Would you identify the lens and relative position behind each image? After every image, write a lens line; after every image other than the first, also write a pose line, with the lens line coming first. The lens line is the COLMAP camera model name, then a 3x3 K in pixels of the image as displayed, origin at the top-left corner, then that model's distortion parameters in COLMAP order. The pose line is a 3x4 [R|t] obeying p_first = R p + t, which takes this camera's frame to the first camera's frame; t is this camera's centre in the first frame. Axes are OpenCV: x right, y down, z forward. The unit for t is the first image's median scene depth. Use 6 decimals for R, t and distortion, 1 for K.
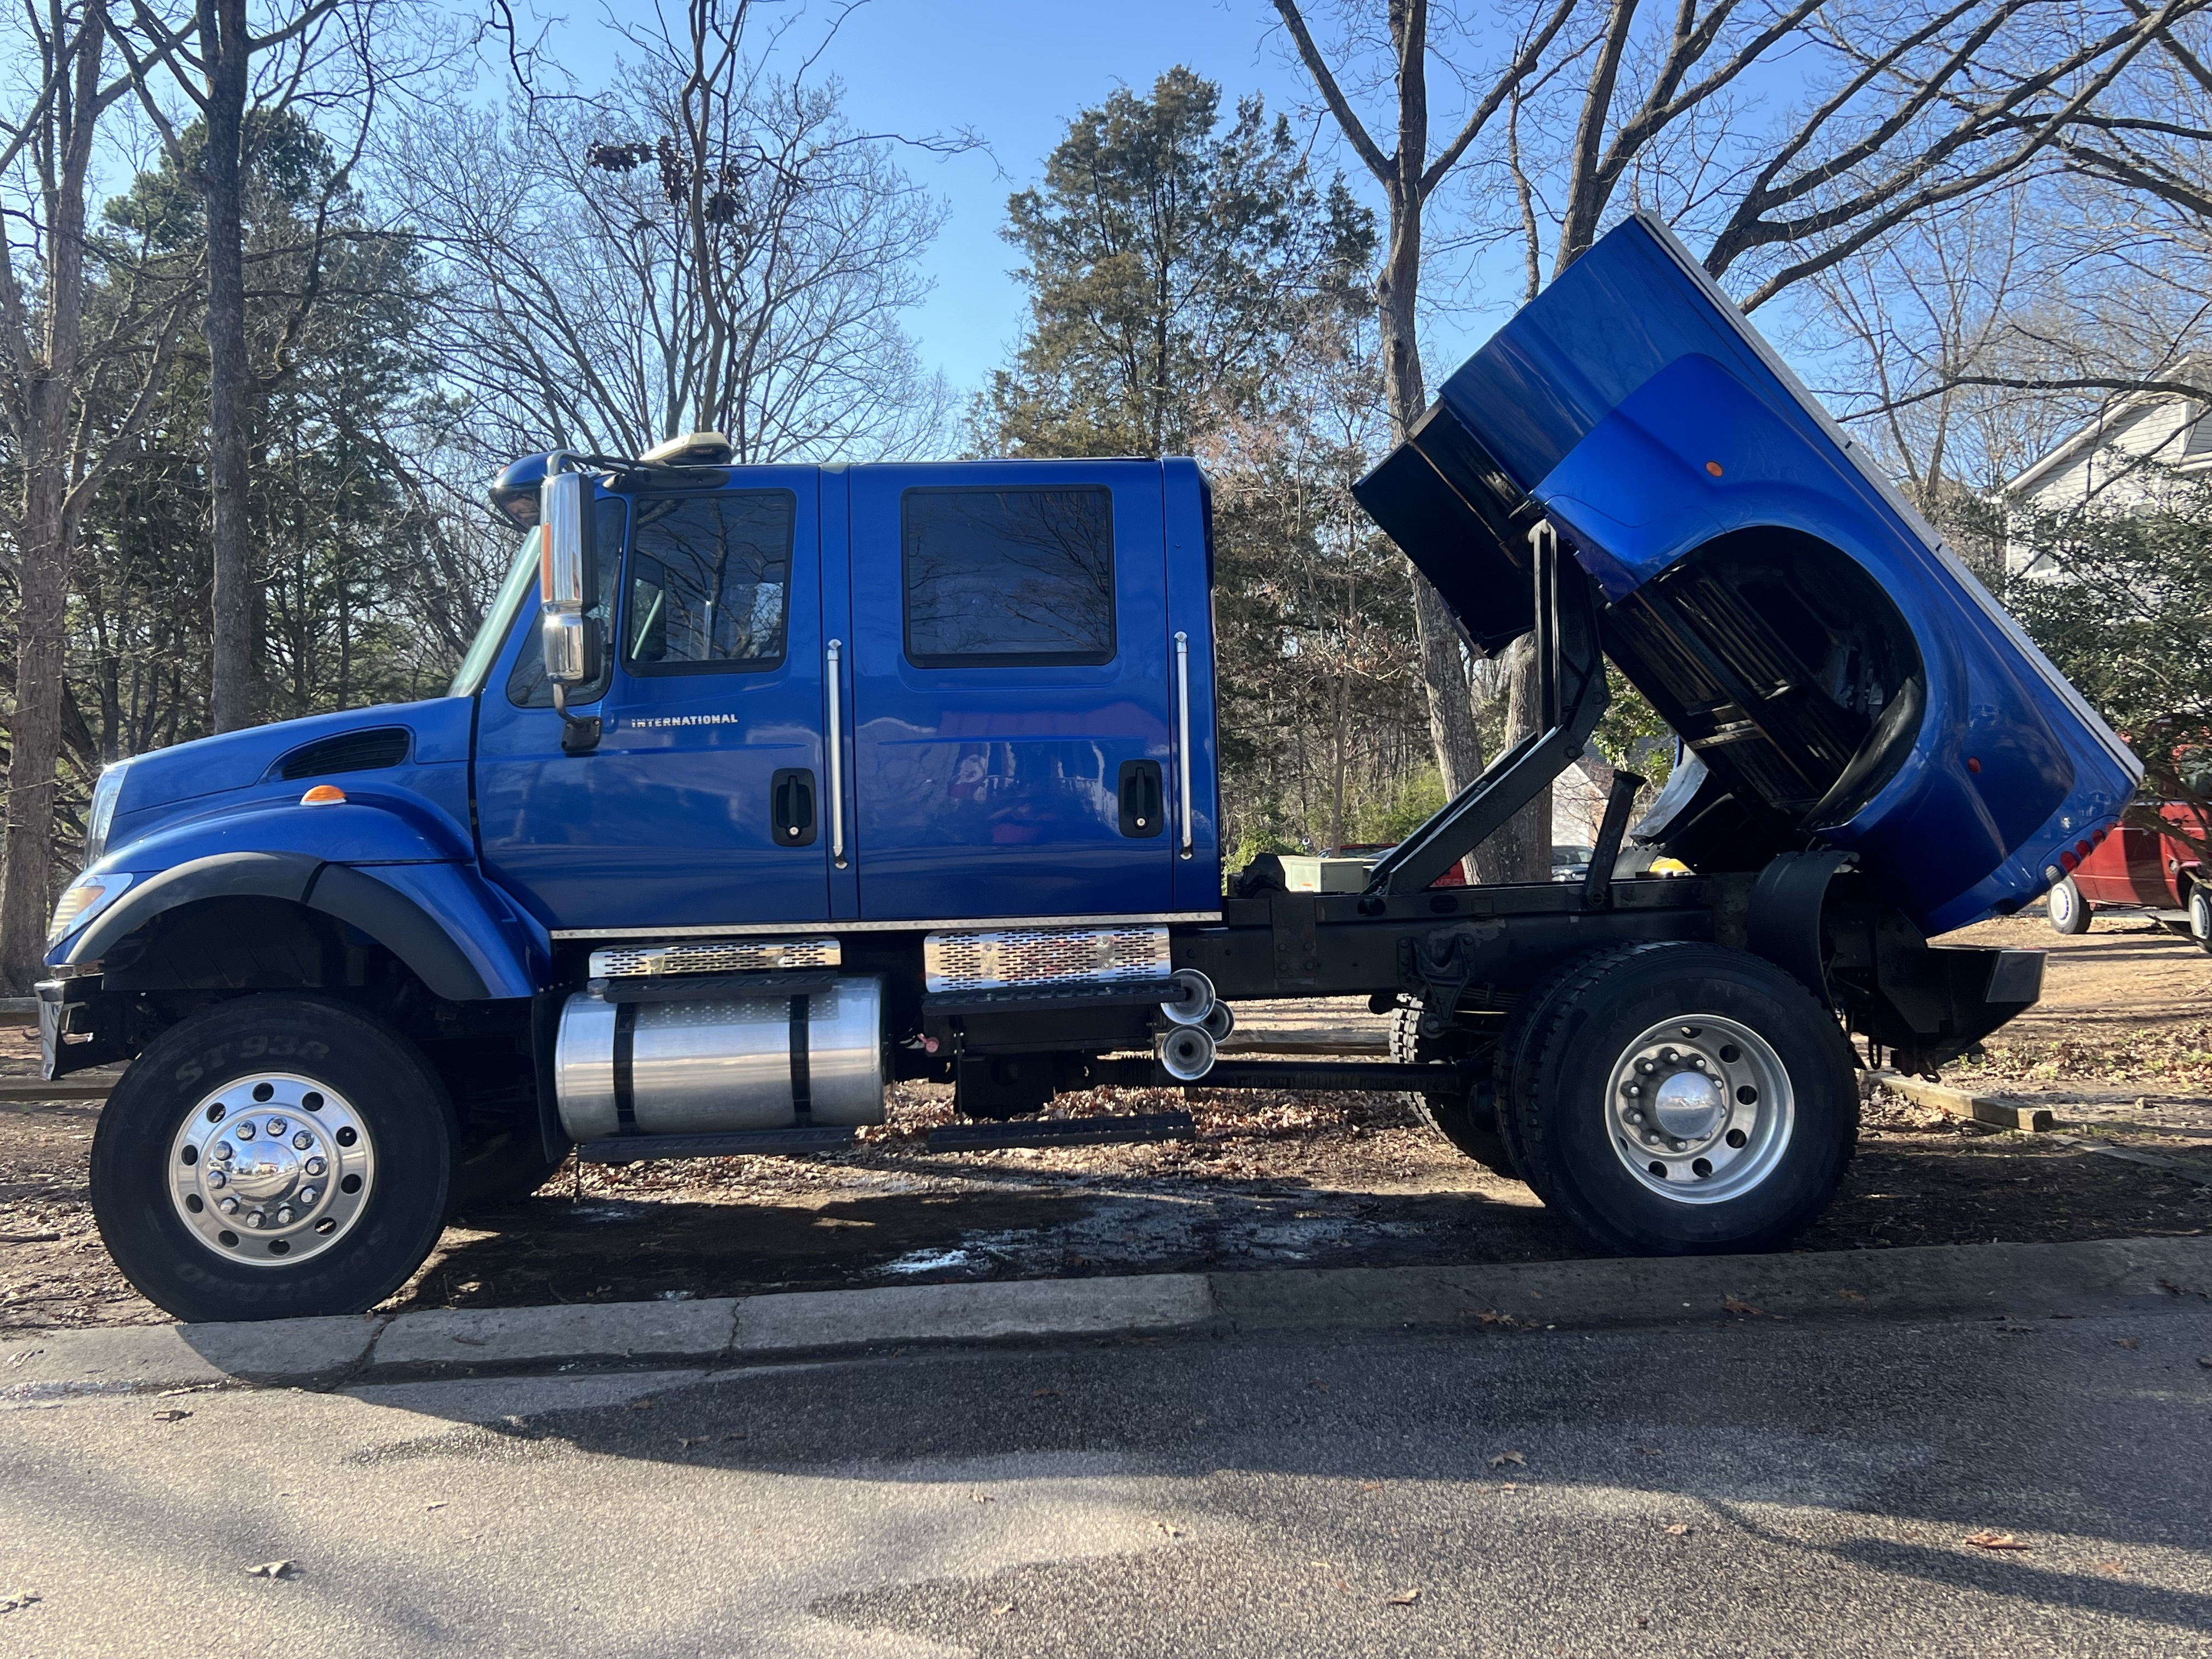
lens RADIAL K [[2015.9, 0, 1116.4], [0, 2015.9, 836.1], [0, 0, 1]] dist [0.038418, -0.016281]
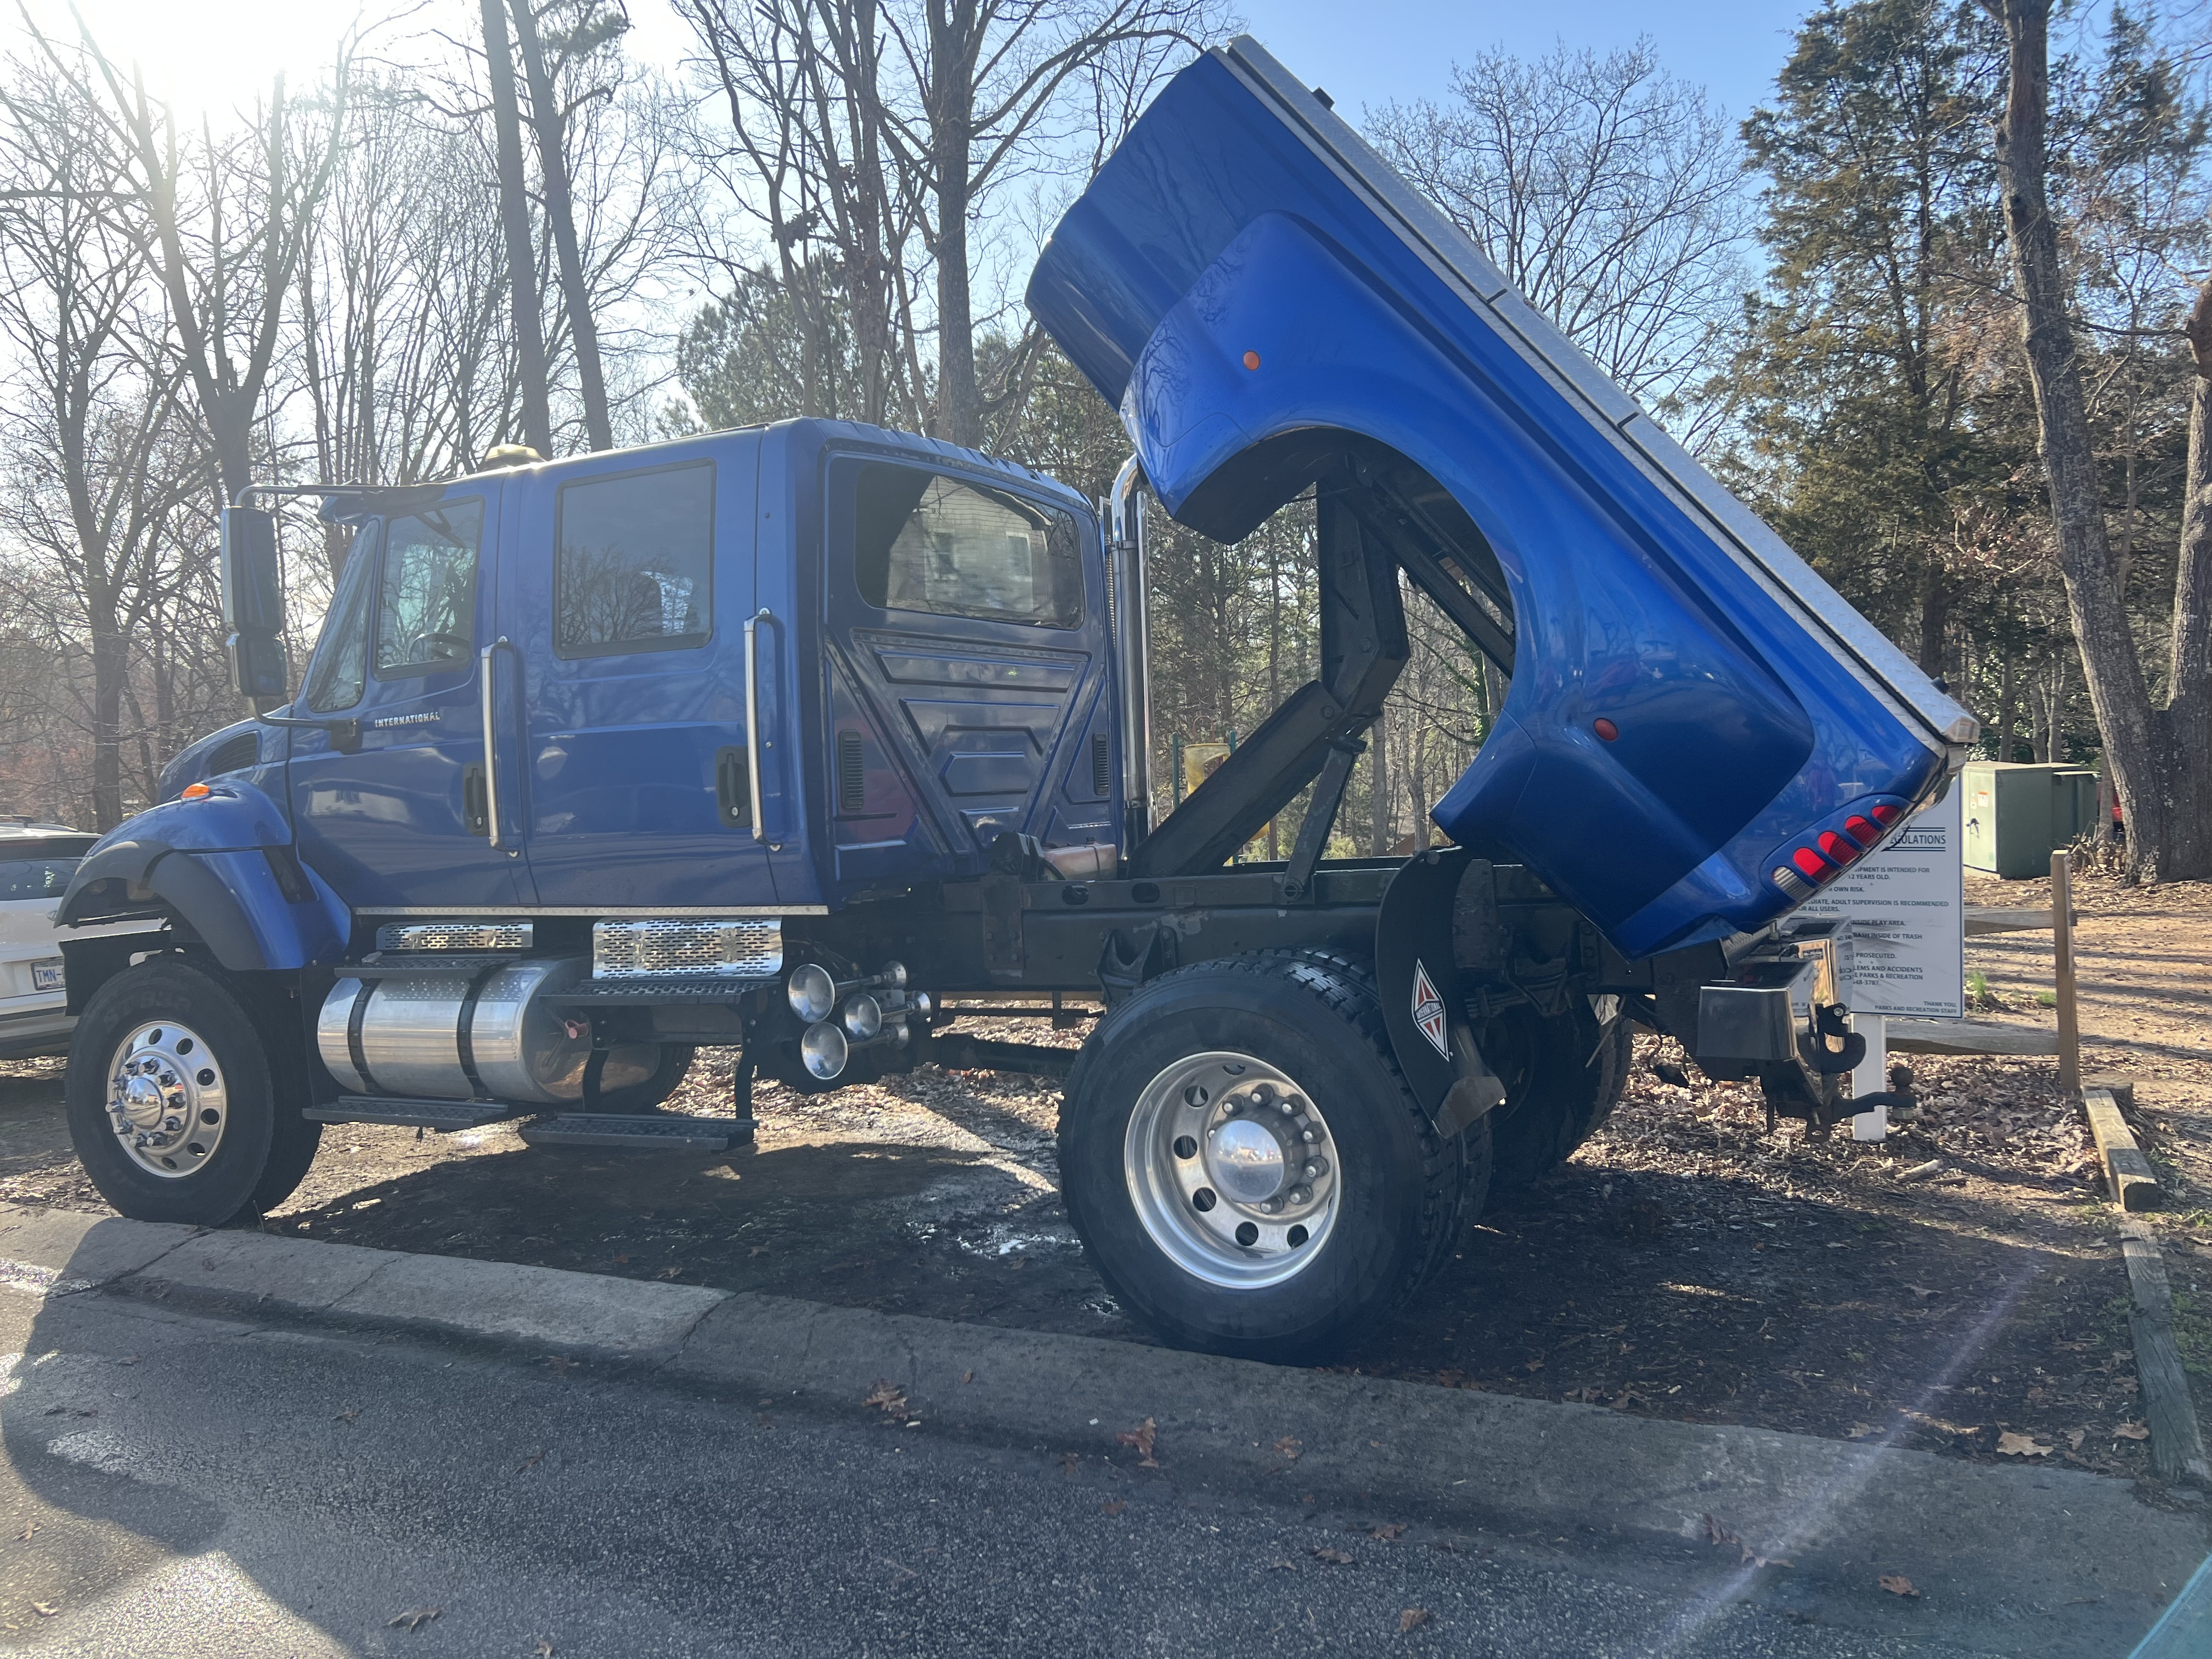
lens RADIAL K [[1681.4, 0, 1112.2], [0, 1681.4, 818.9], [0, 0, 1]] dist [0.021977, -0.001998]
pose [[0.861455, -0.001012, -0.507834, 0.569864], [0.026788, 0.998696, 0.043451, -0.032895], [0.507128, -0.051035, 0.860359, 0.402059]]
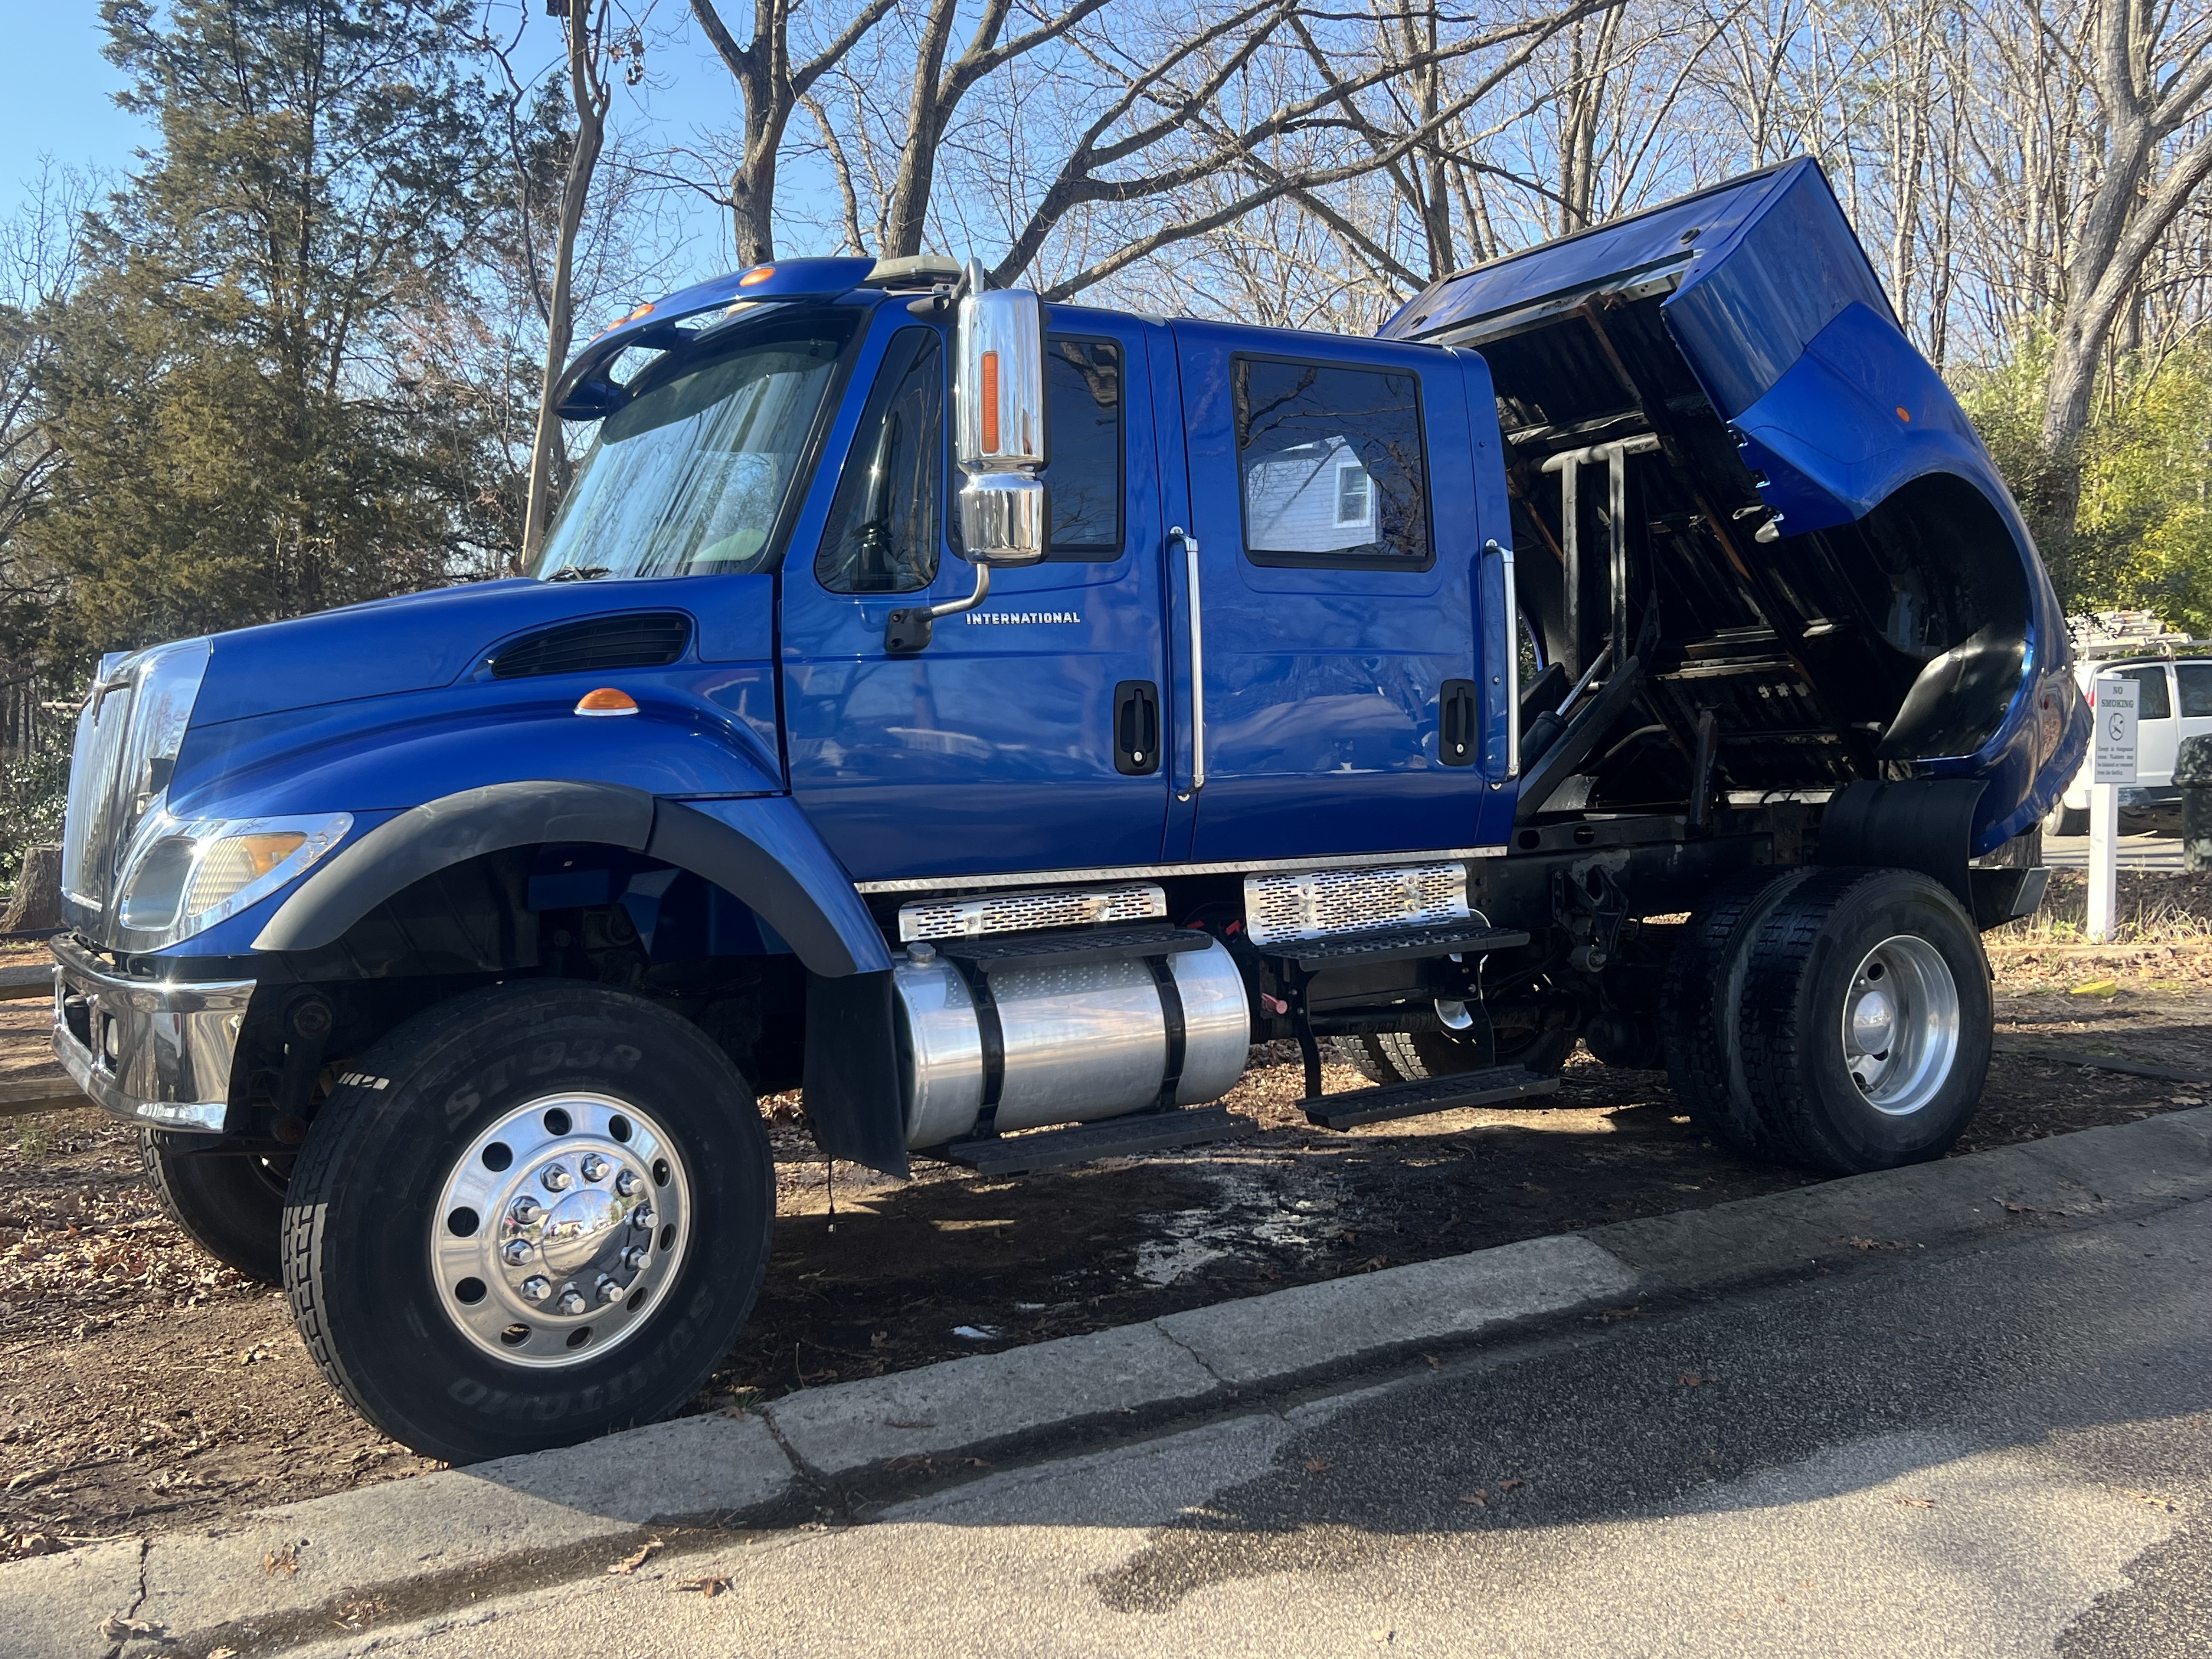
lens RADIAL K [[2015.9, 0, 1112.5], [0, 2015.9, 814.7], [0, 0, 1]] dist [0.038418, -0.016281]
pose [[0.871024, -0.008910, 0.491160, -0.570509], [-0.000869, 0.999806, 0.019677, 0.005209], [-0.491240, -0.017566, 0.870847, 0.281405]]
